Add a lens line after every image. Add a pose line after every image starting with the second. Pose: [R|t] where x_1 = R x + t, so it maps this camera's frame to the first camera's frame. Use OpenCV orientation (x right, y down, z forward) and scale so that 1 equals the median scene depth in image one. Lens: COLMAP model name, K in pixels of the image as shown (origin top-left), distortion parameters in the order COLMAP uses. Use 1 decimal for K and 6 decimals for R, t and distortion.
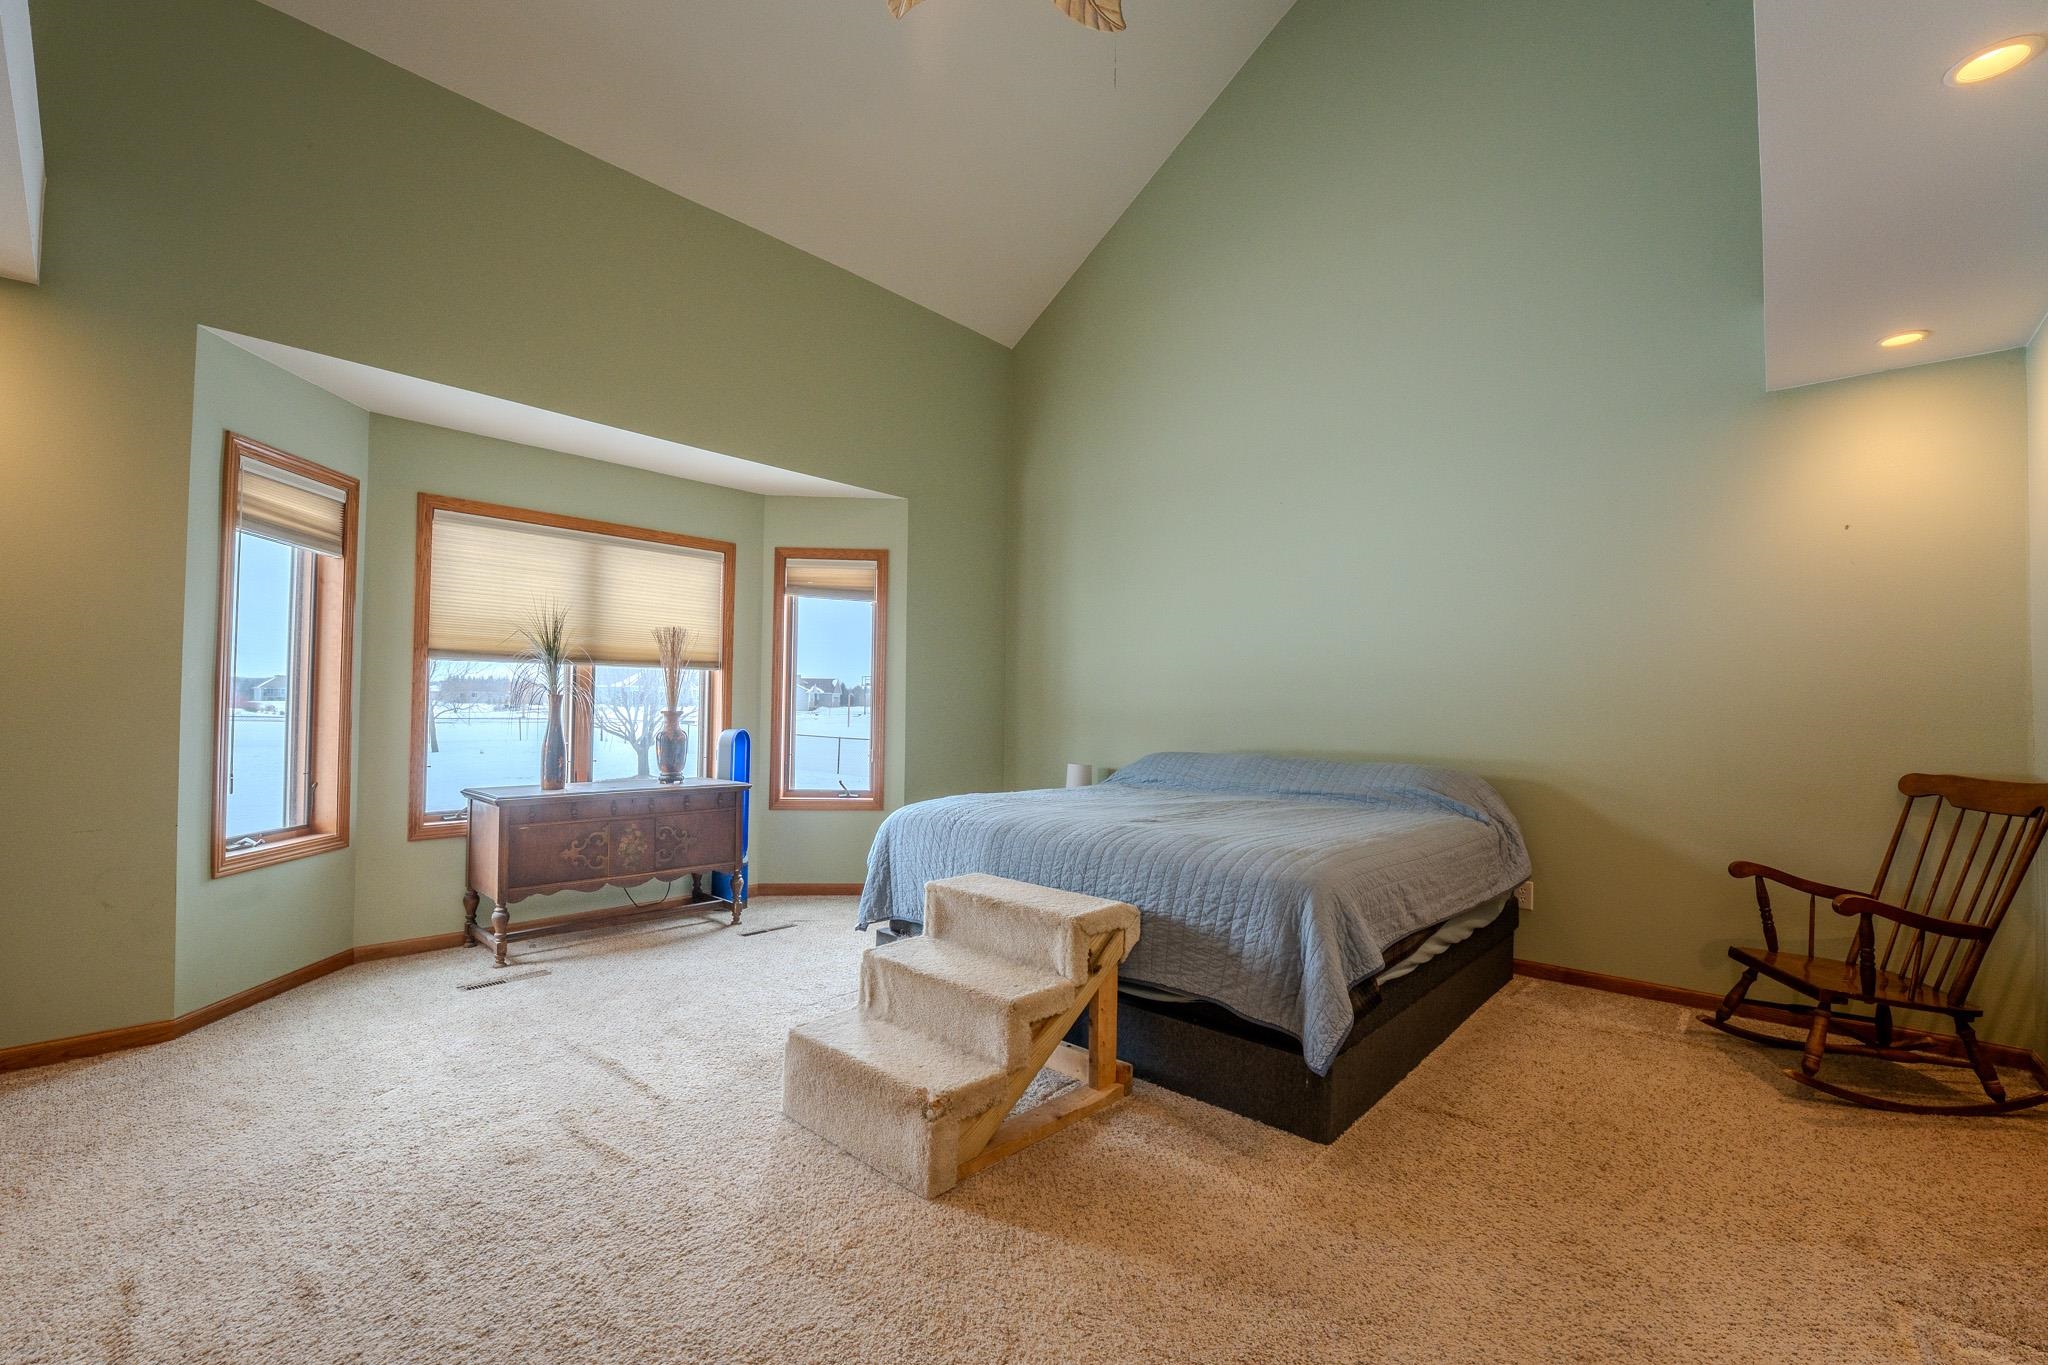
lens RADIAL K [[880.1, 0, 1012.8], [0, 880.1, 675.7], [0, 0, 1]] dist [-0.018335, 0.000727]
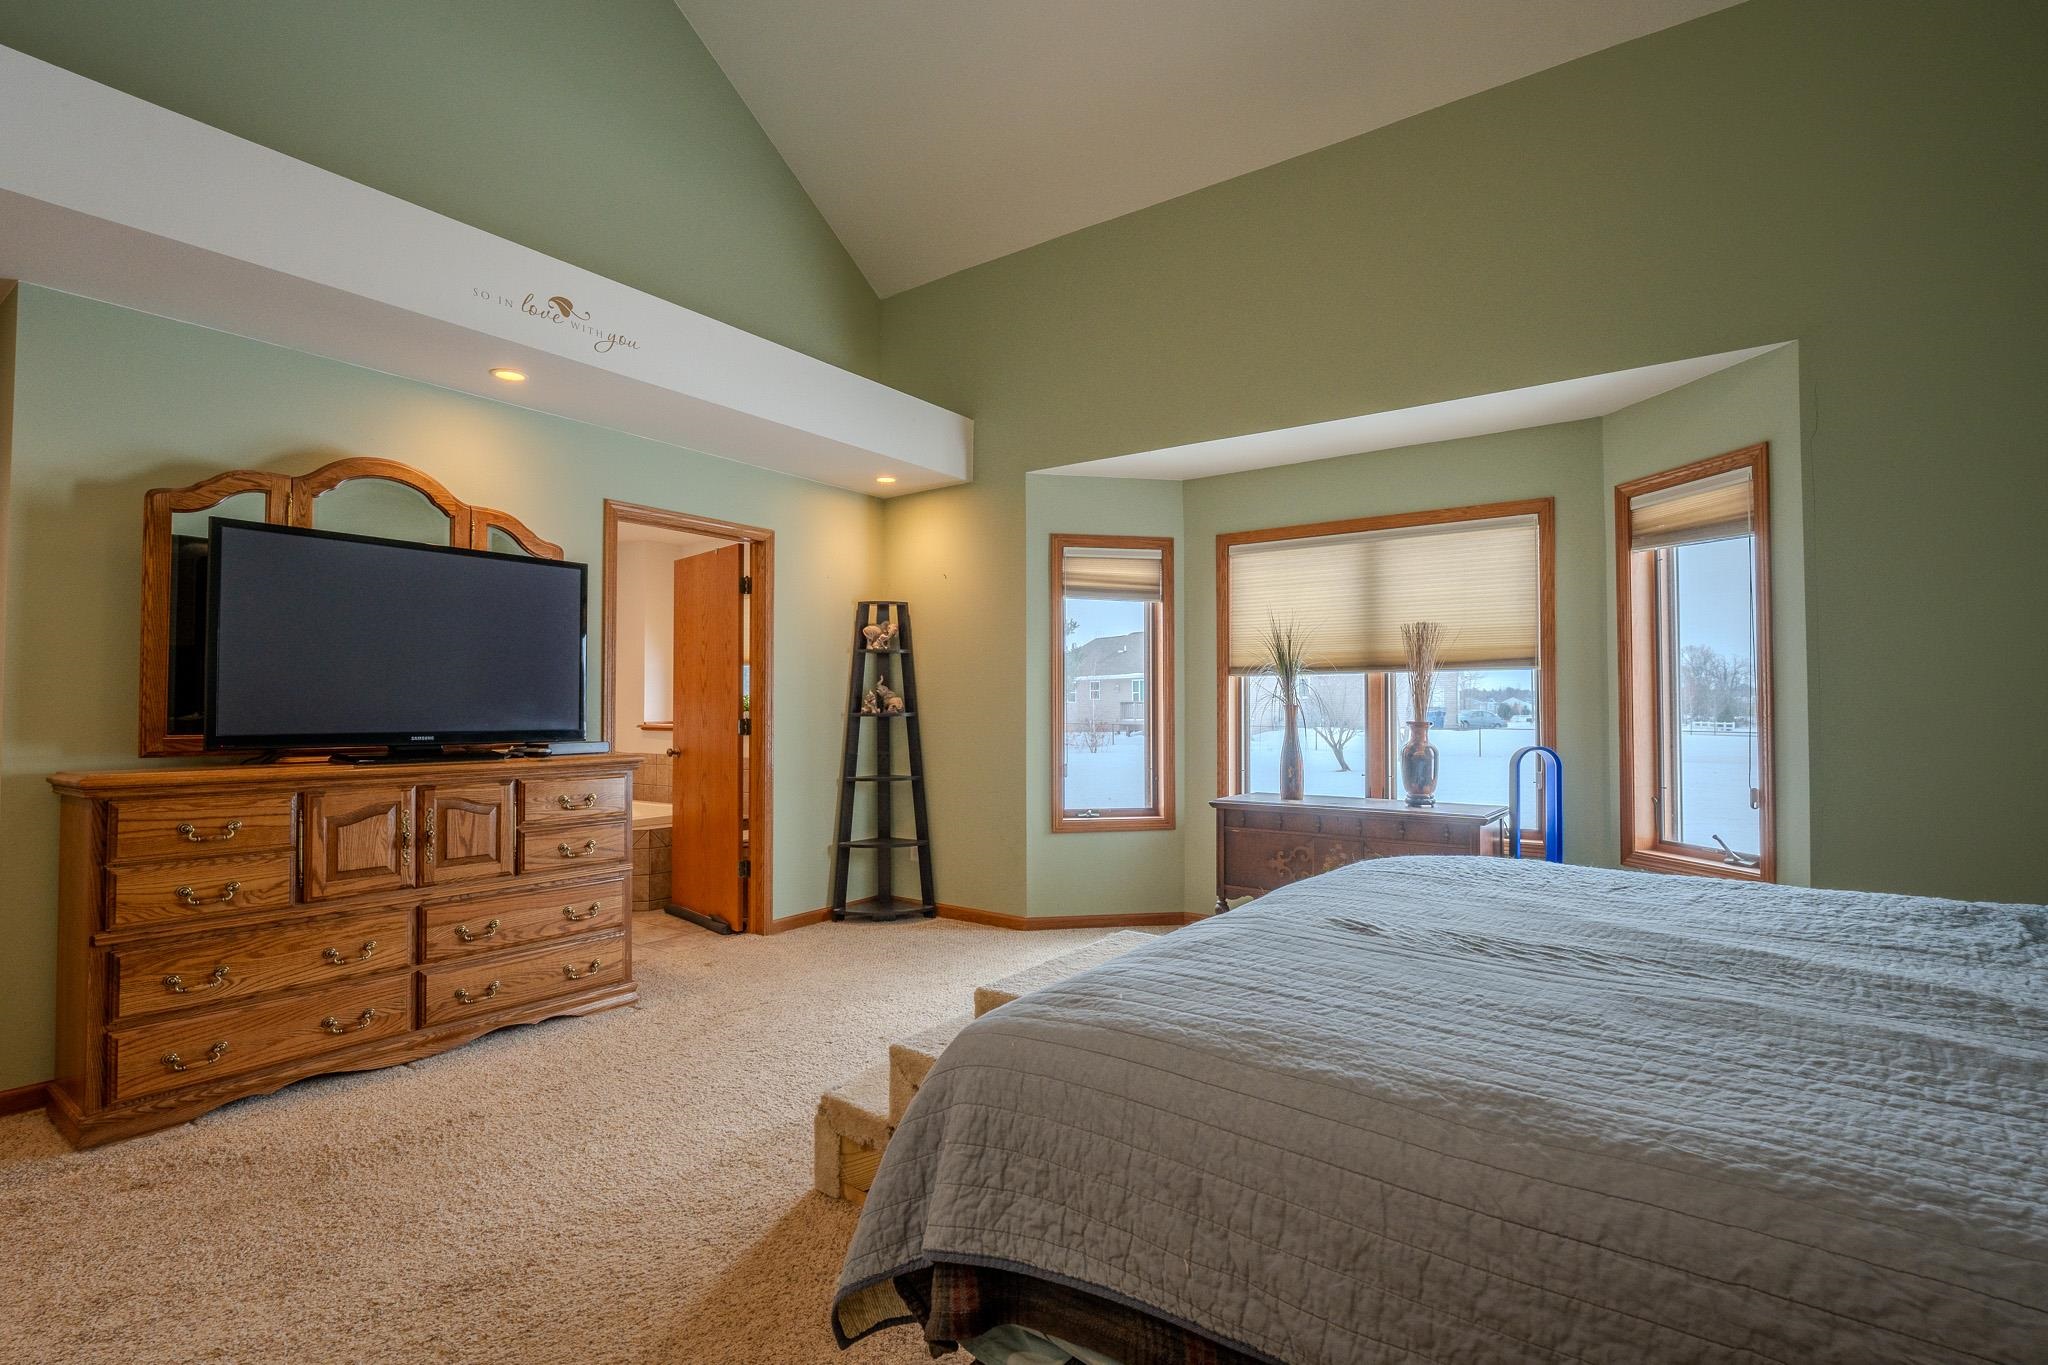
lens RADIAL K [[951.1, 0, 1017.6], [0, 951.1, 687.7], [0, 0, 1]] dist [-0.011738, 0.000121]
pose [[0.113537, -0.035889, -0.992885, 0.537330], [0.037091, 0.998804, -0.031862, 0.024694], [0.992841, -0.033209, 0.114732, 0.571329]]
